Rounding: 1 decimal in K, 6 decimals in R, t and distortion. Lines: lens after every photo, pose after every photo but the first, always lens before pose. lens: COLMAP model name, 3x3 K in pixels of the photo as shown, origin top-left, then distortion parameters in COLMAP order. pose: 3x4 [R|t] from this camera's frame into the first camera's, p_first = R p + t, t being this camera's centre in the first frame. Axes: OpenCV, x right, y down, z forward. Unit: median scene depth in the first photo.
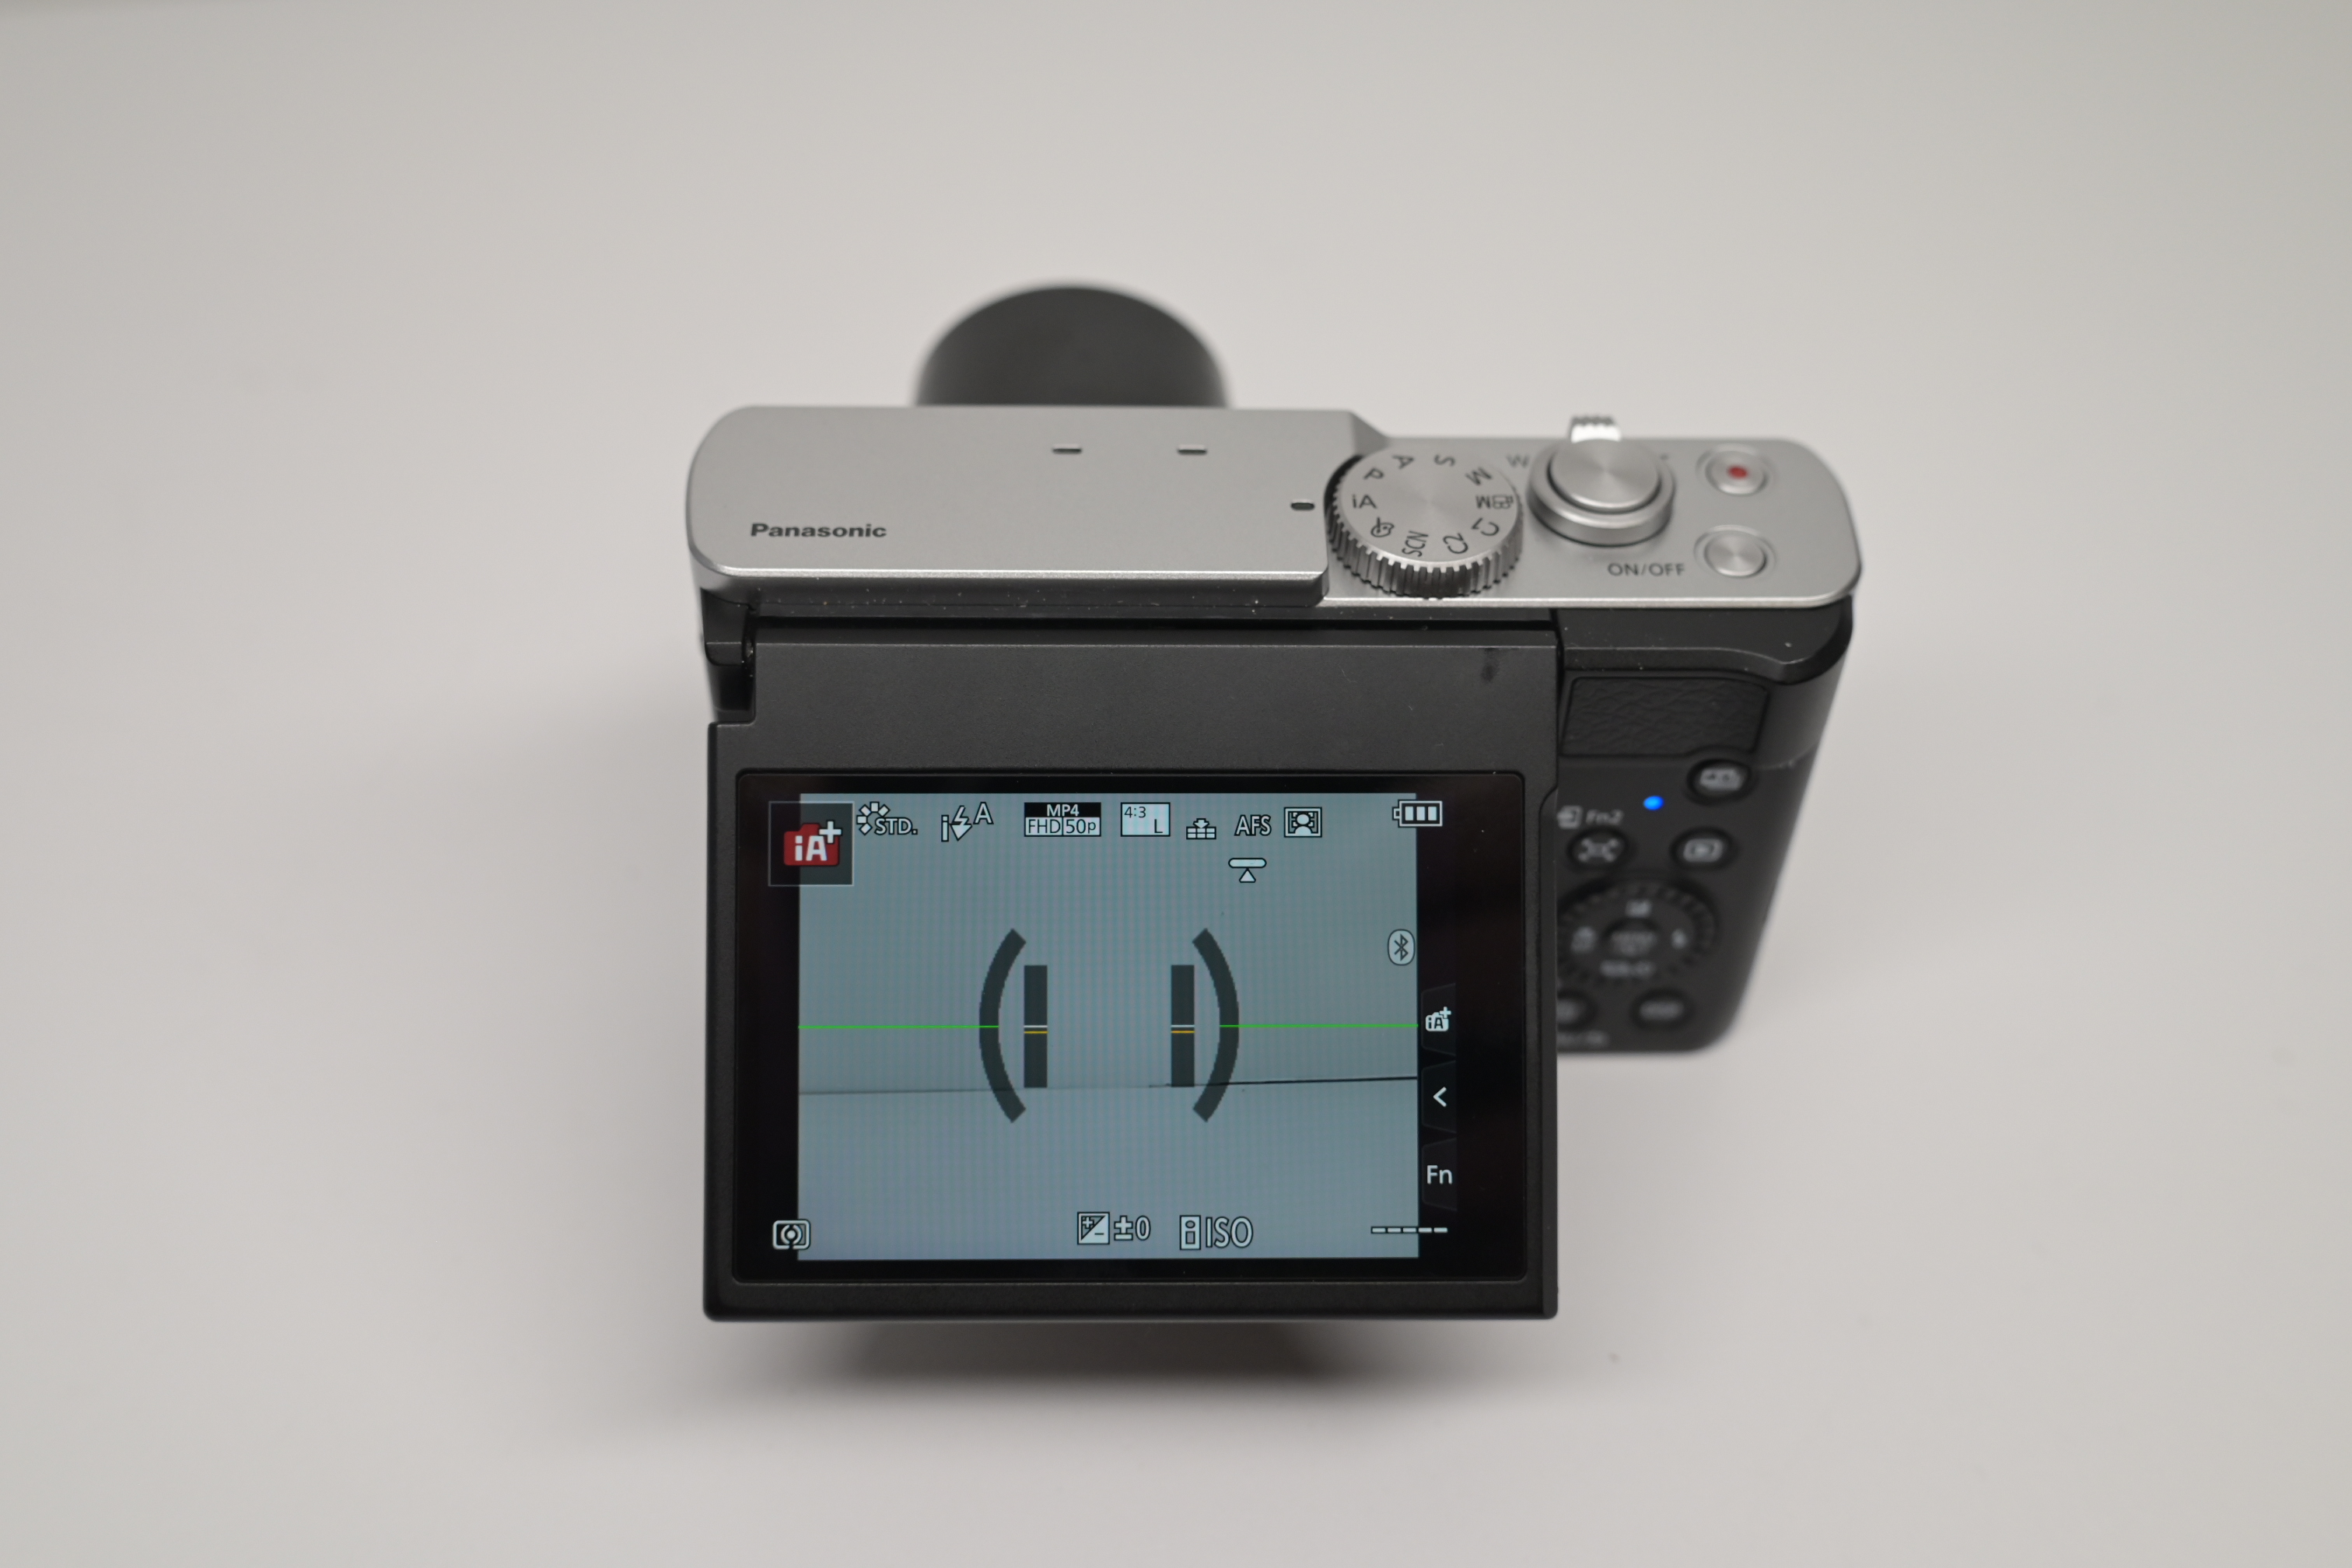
lens RADIAL K [[2711.1, 0, 1173.6], [0, 2711.1, 785.9], [0, 0, 1]] dist [0.084384, 0.000000]
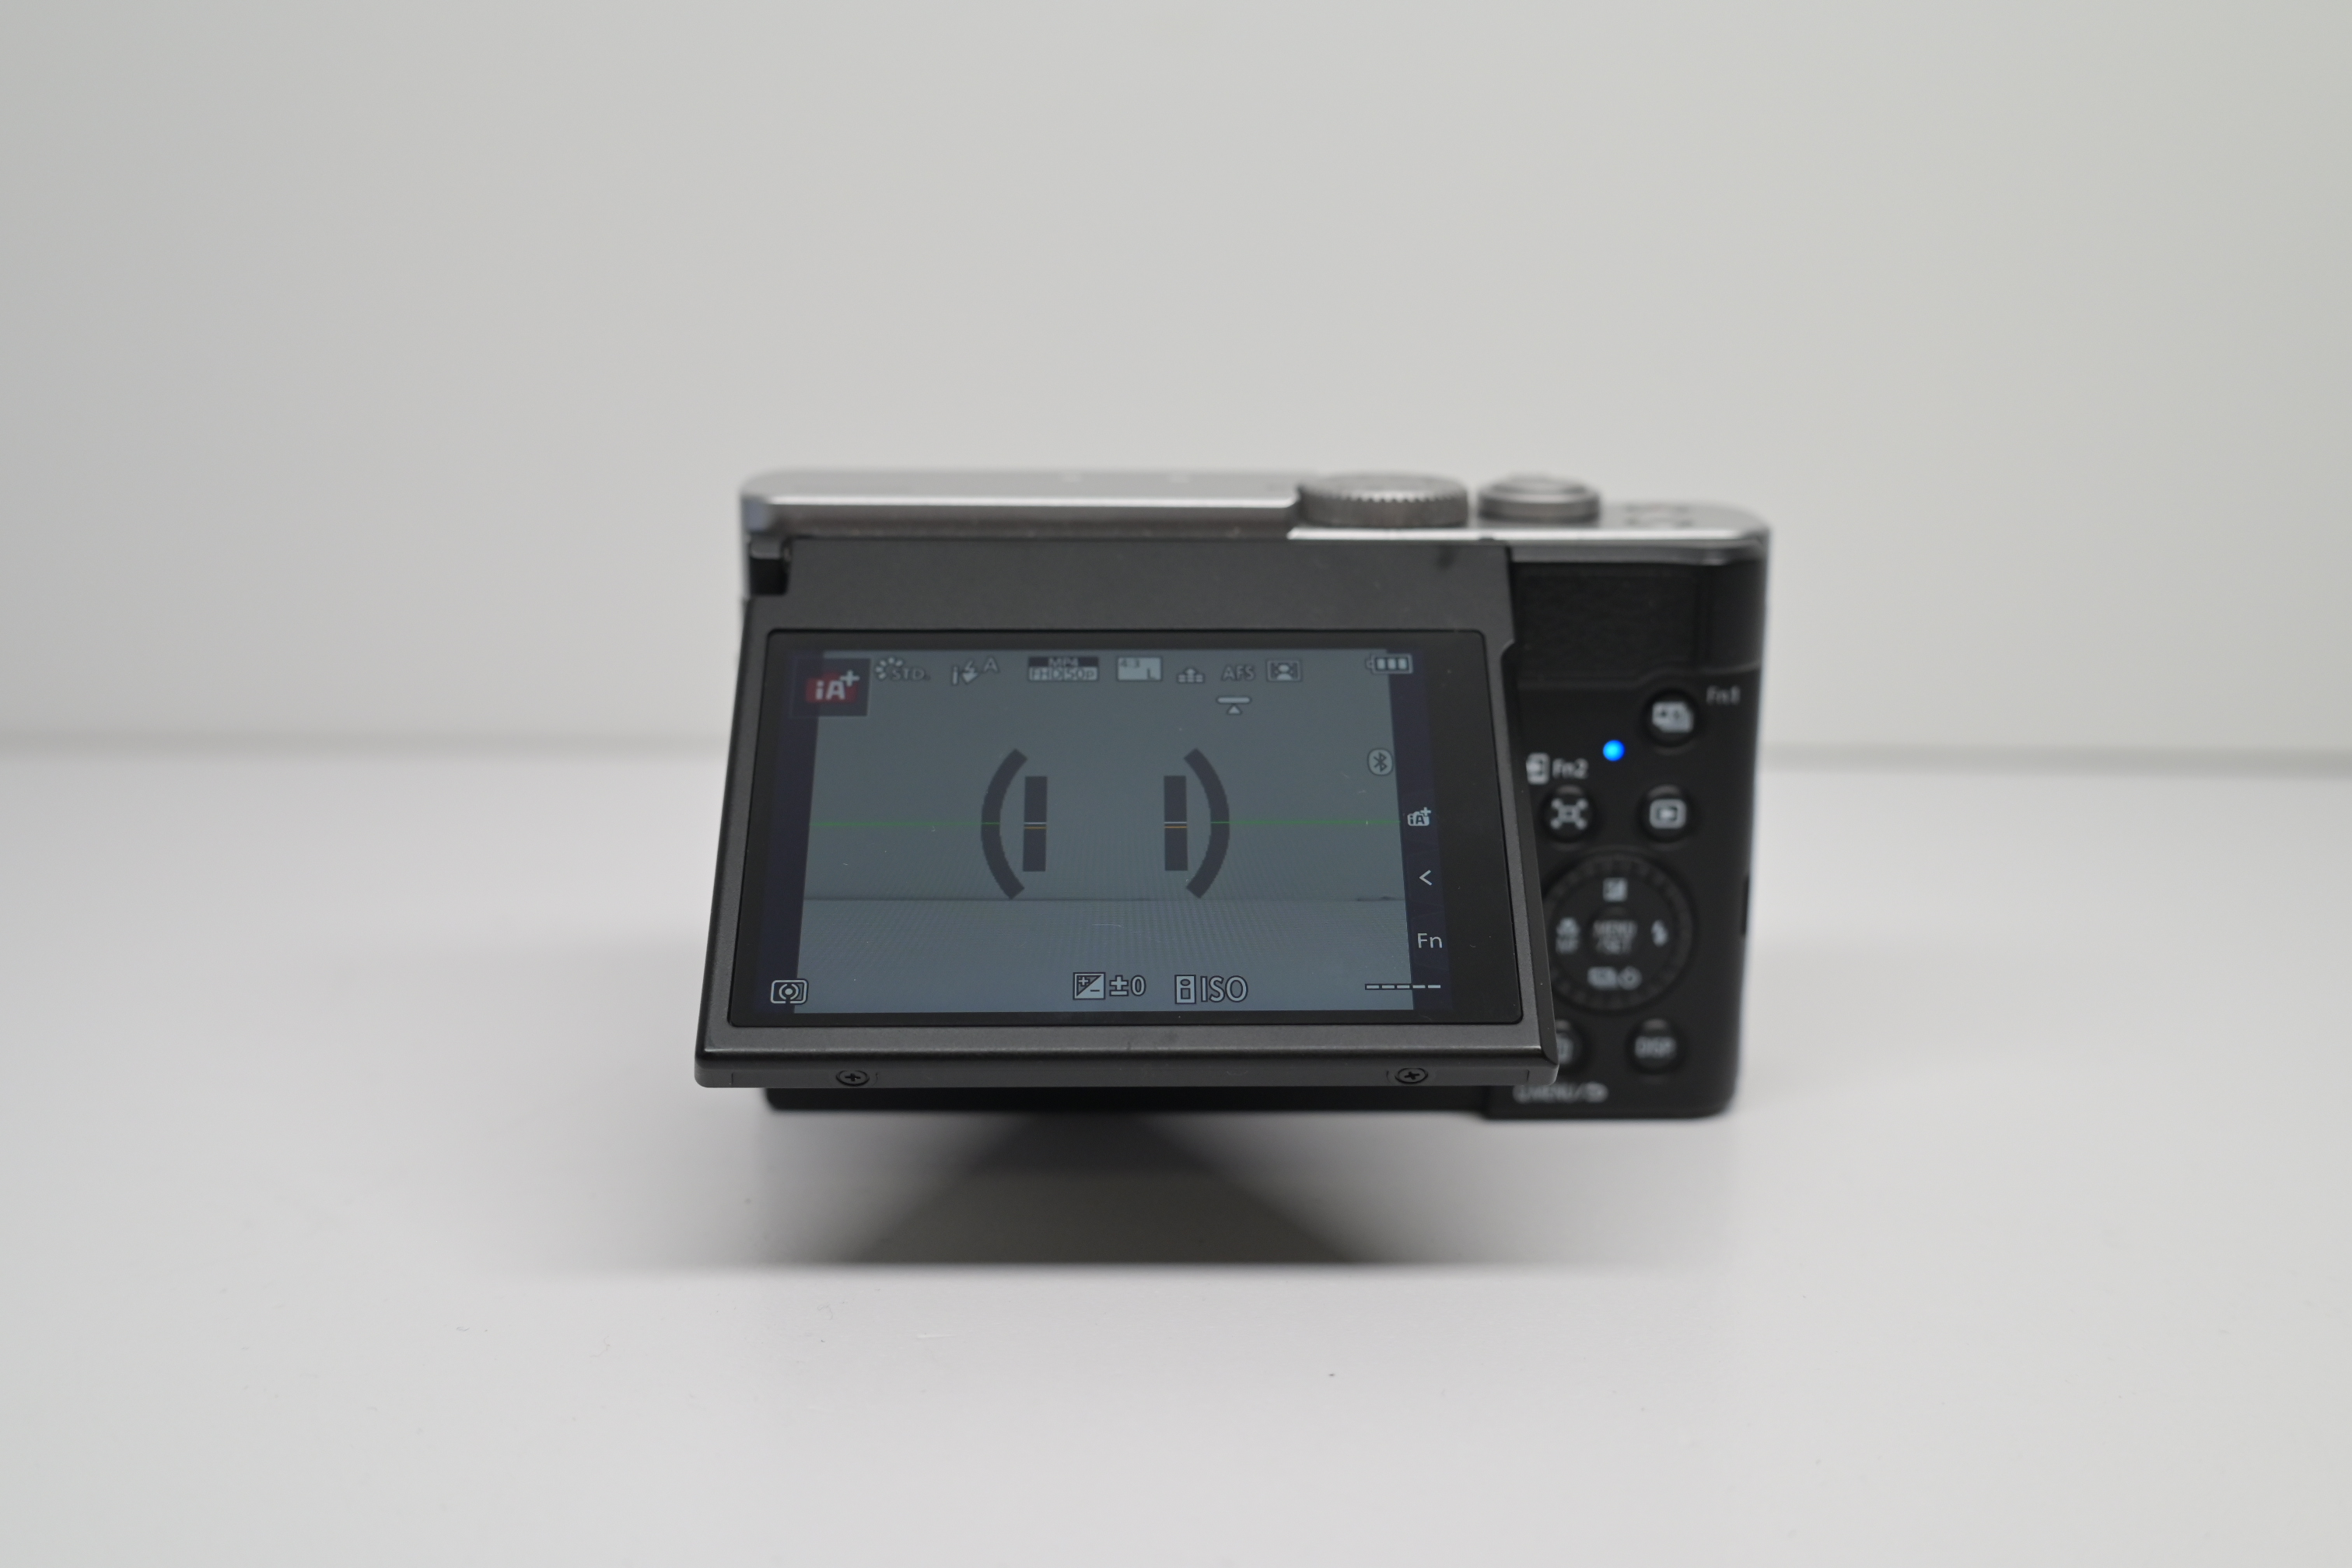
lens RADIAL K [[2711.1, 0, 1178.6], [0, 2711.1, 779.8], [0, 0, 1]] dist [0.084384, 0.000000]
pose [[0.999872, -0.015939, -0.001677, 0.006524], [0.012160, 0.822610, -0.568476, 0.669359], [0.010440, 0.568382, 0.822698, 0.129312]]
